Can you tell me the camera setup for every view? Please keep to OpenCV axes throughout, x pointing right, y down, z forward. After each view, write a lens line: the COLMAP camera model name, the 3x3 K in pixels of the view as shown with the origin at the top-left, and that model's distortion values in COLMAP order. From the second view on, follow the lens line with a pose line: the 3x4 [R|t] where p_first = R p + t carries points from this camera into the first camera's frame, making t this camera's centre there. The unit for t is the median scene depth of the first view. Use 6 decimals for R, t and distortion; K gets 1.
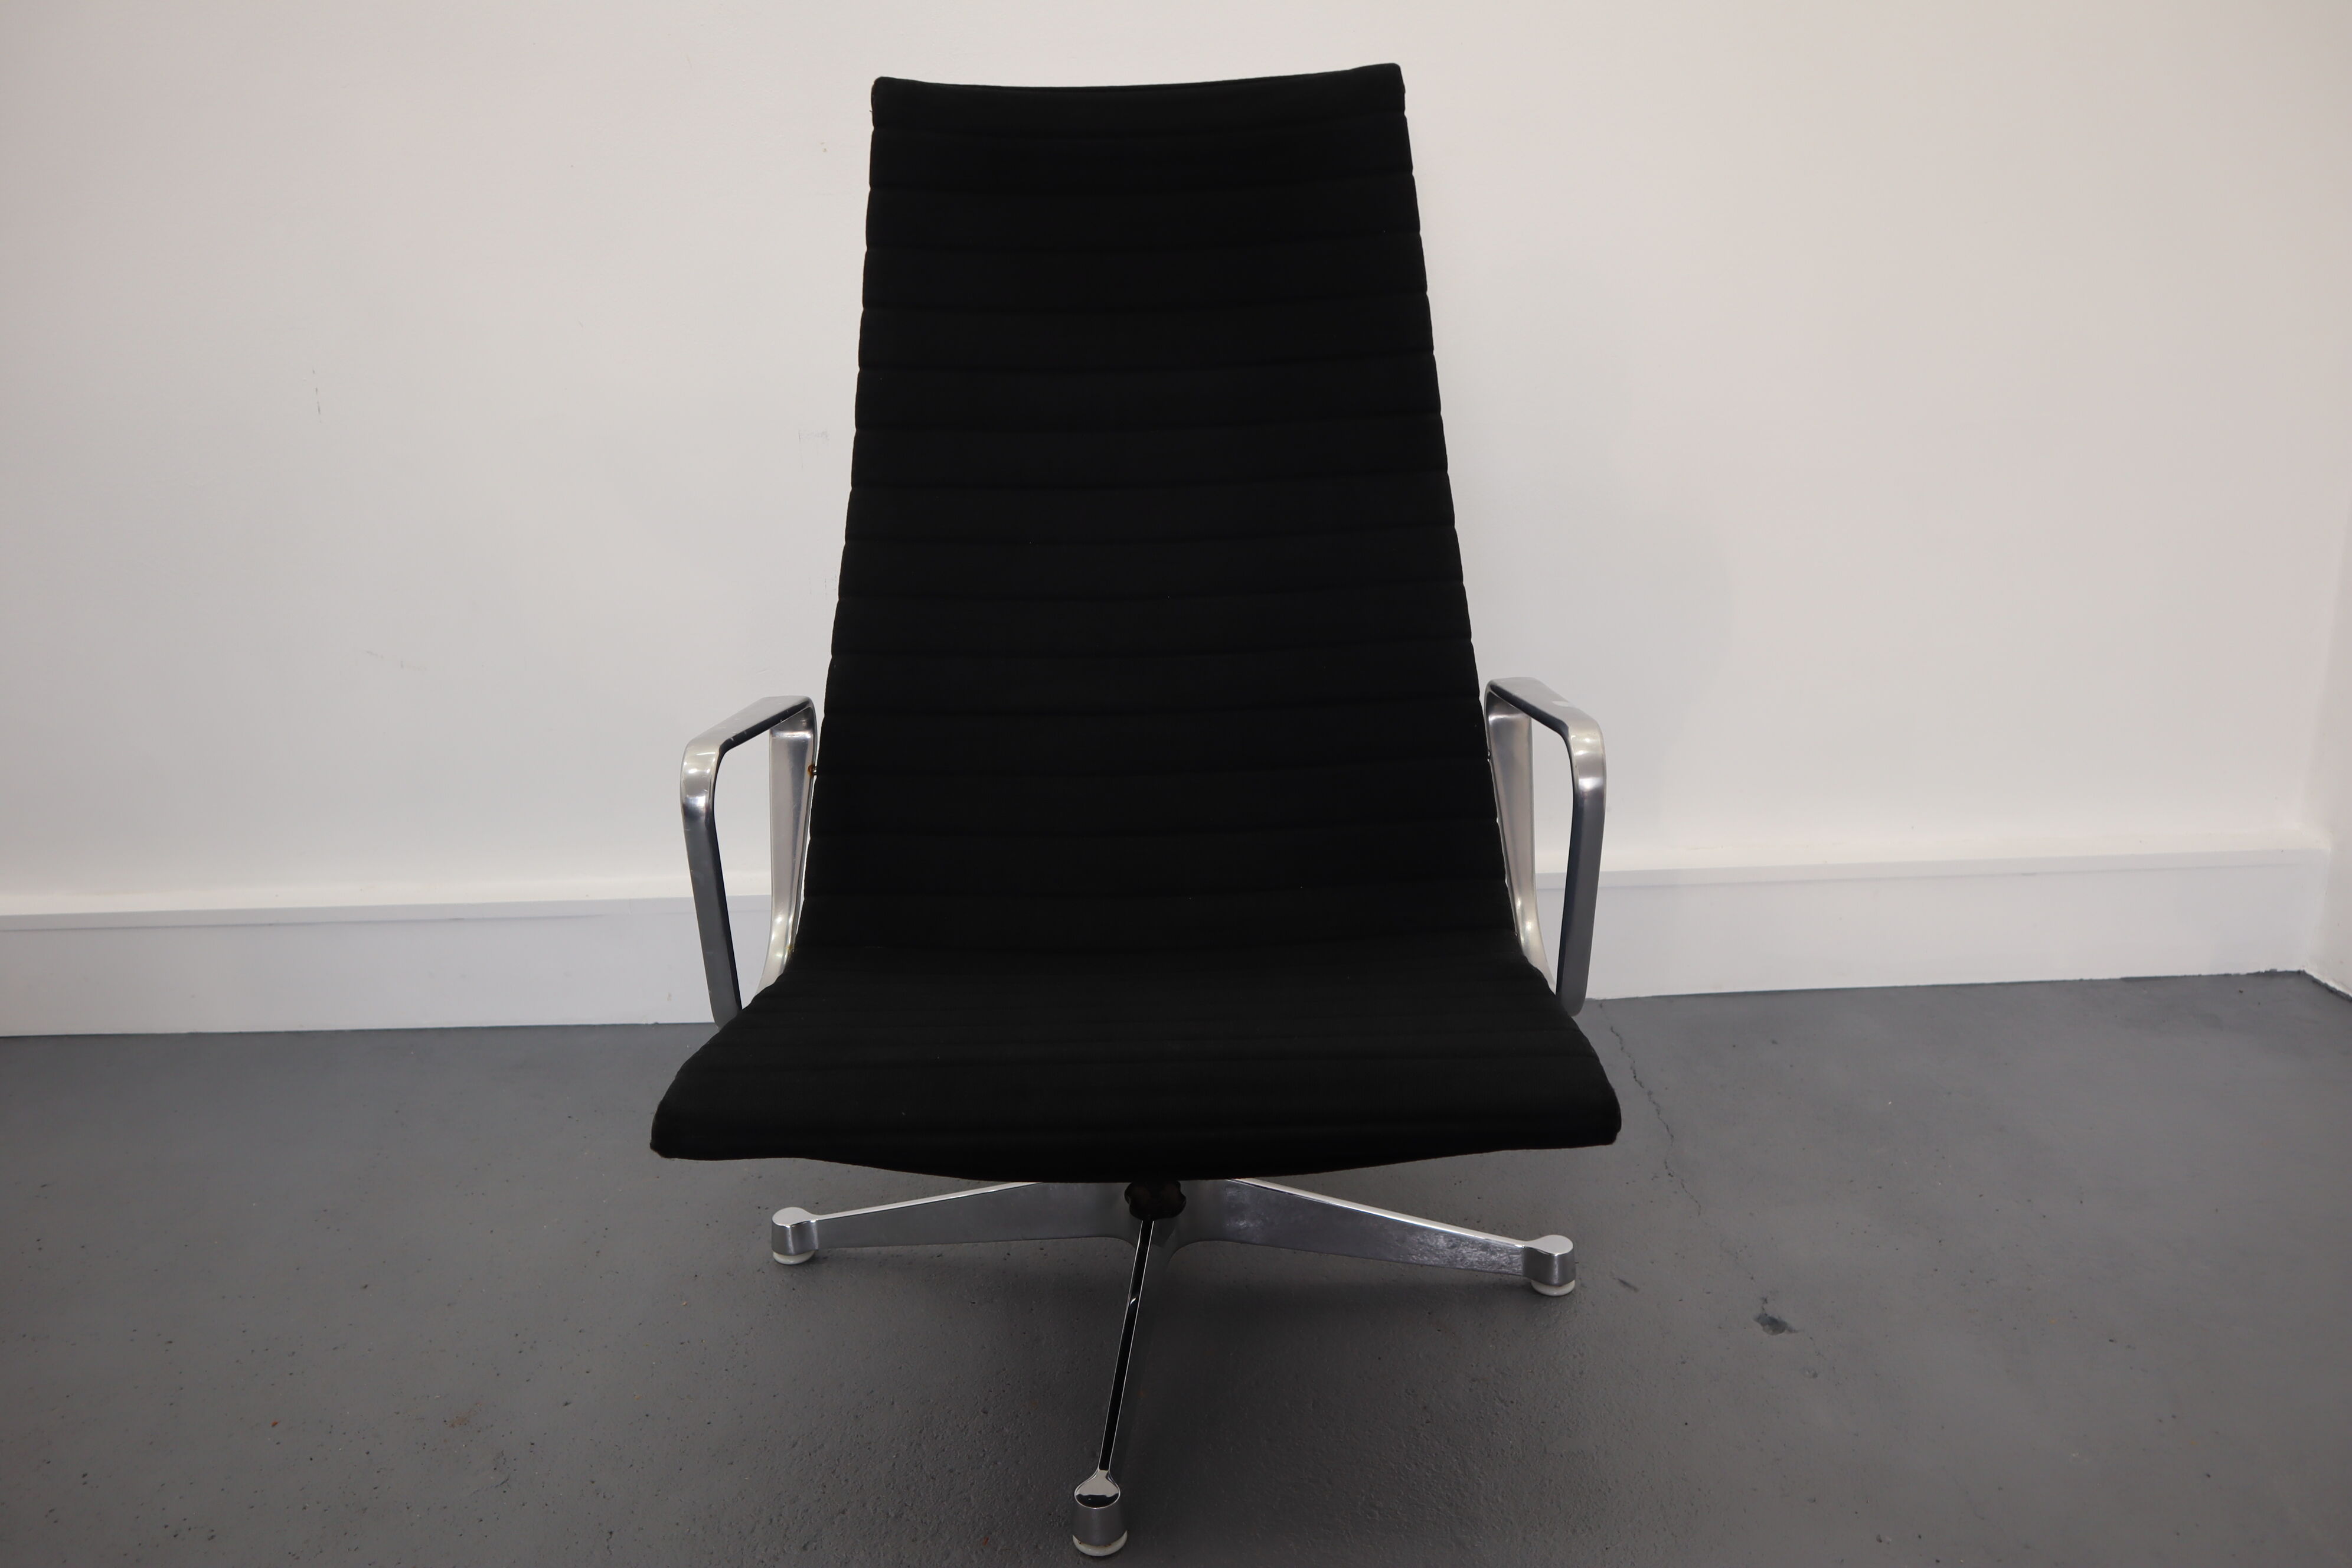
lens RADIAL K [[1652.5, 0, 1180.6], [0, 1652.5, 802.2], [0, 0, 1]] dist [-0.114867, 0.073763]
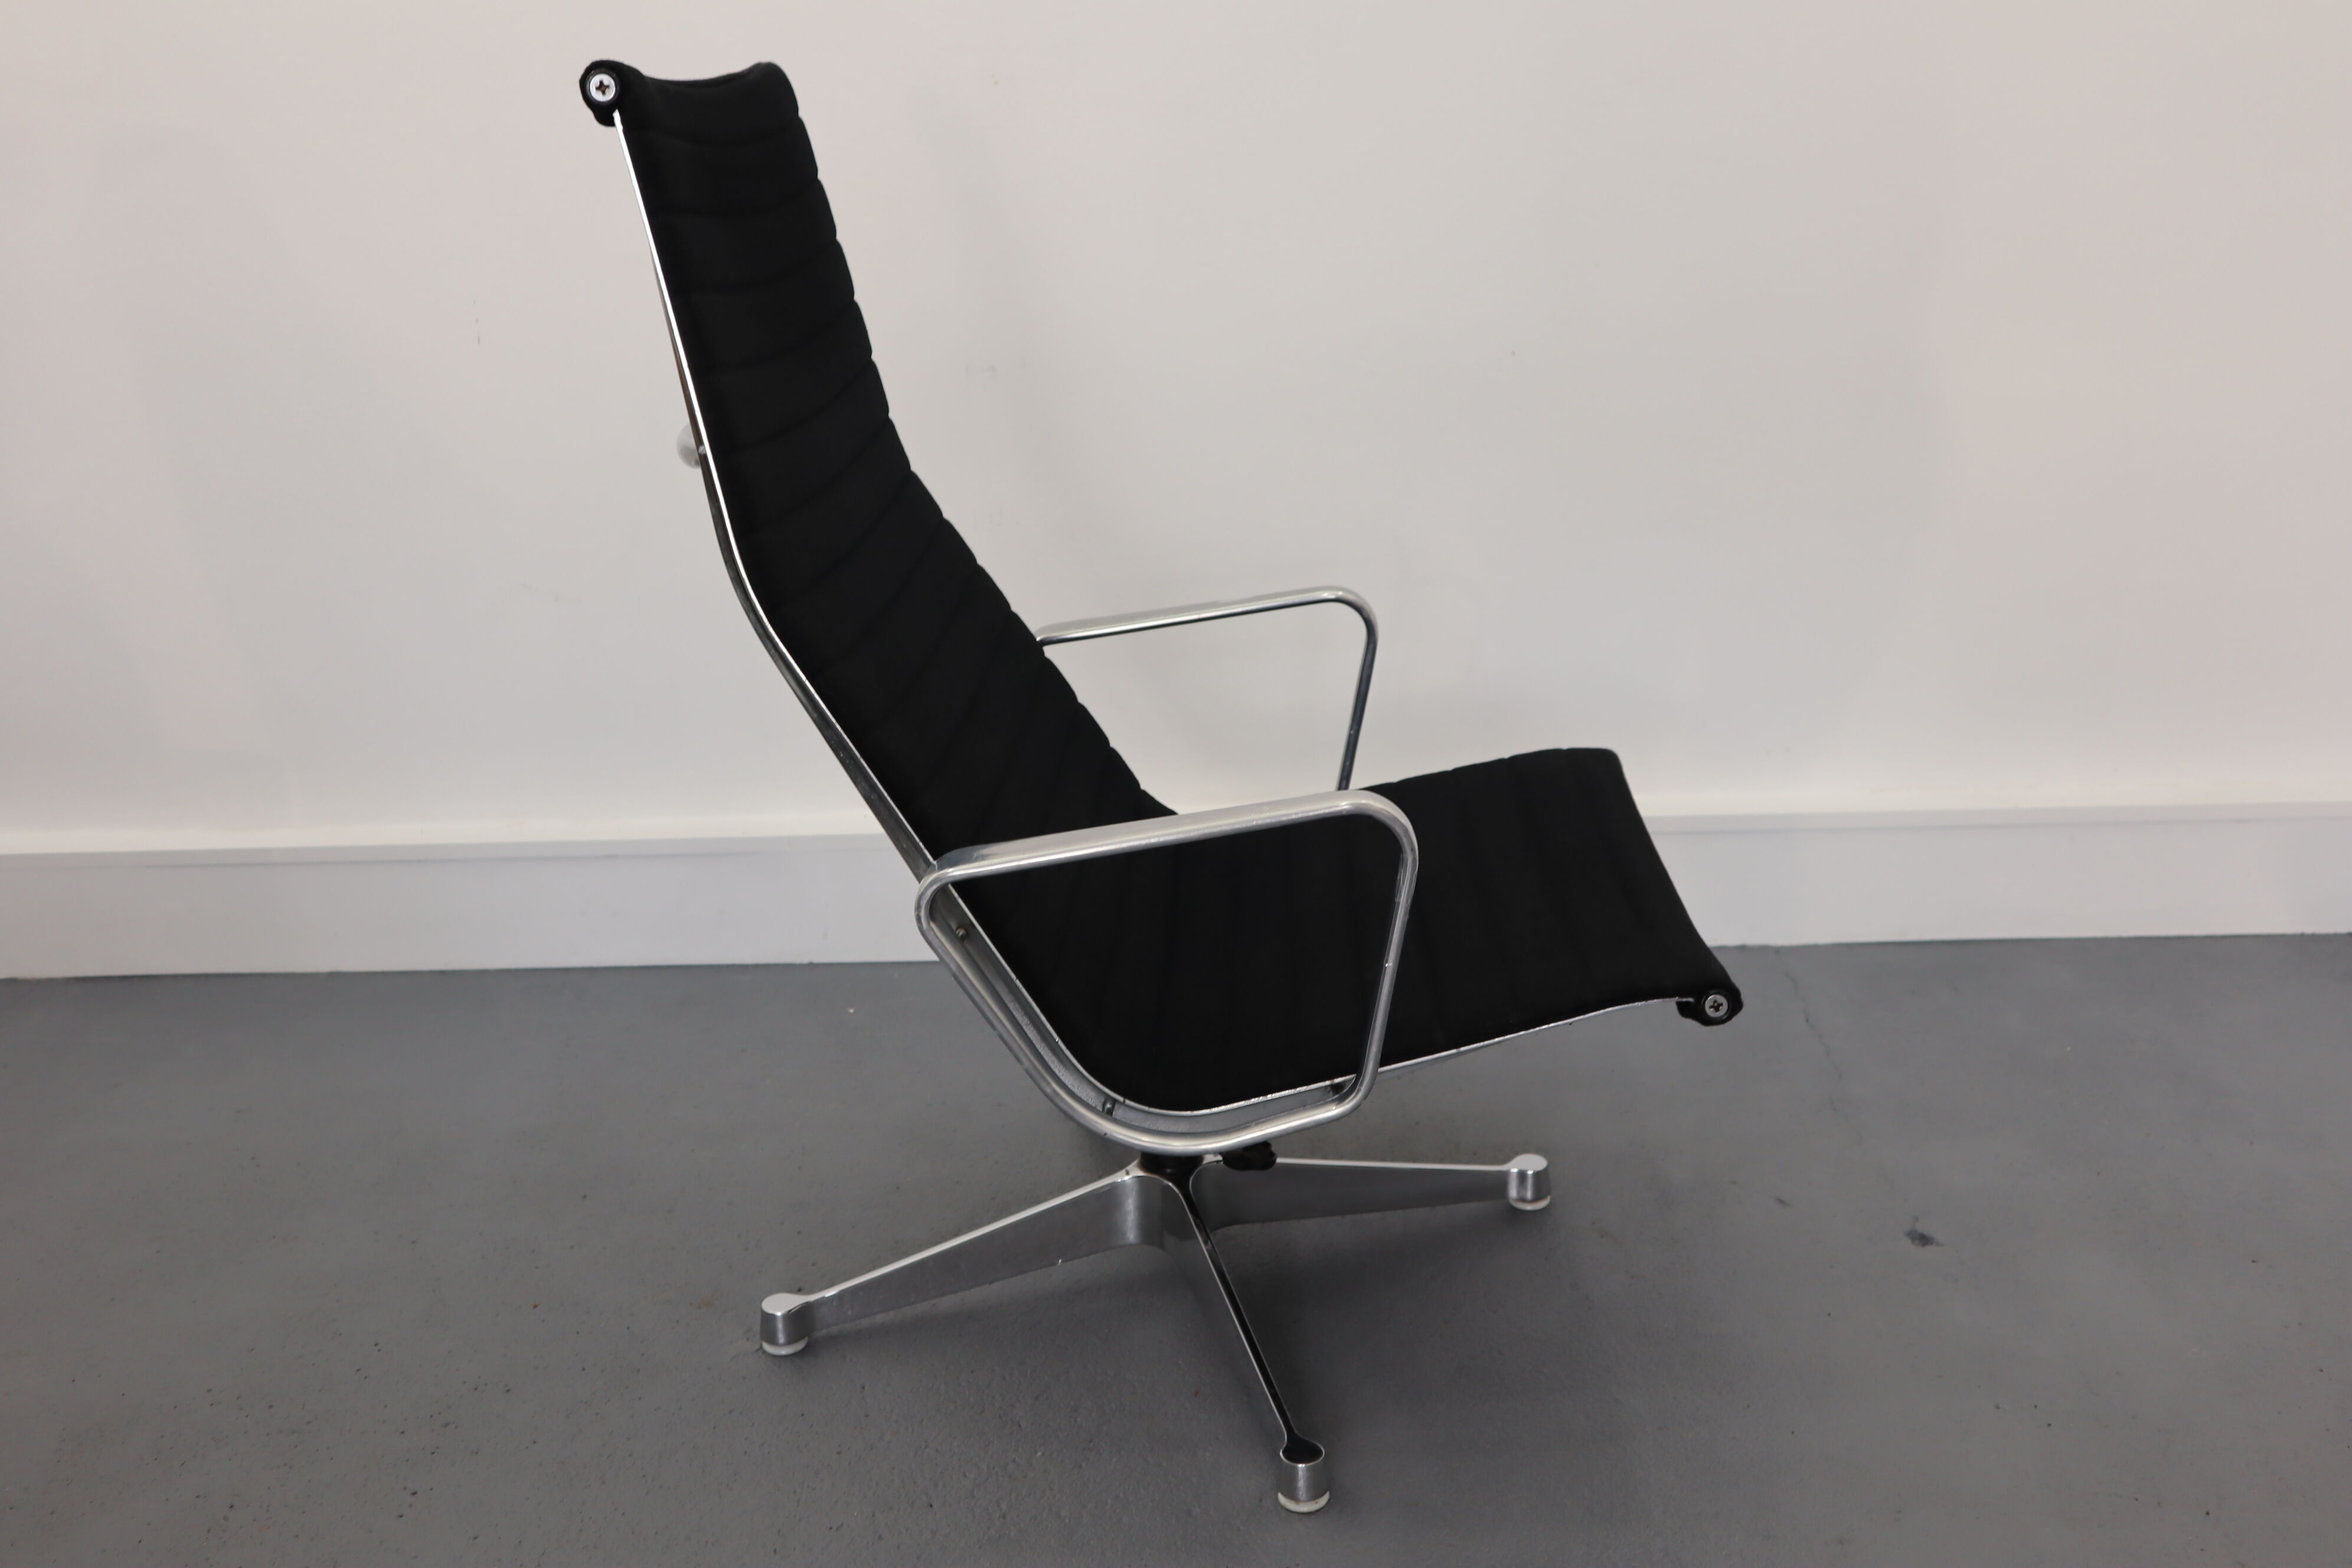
lens RADIAL K [[2170.9, 0, 1176.0], [0, 2170.9, 784.0], [0, 0, 1]] dist [-0.060783, 0.127573]
pose [[0.998660, 0.005417, -0.051459, -0.038800], [-0.004237, 0.999726, 0.023011, -0.004081], [0.051570, -0.022763, 0.998410, -0.334535]]
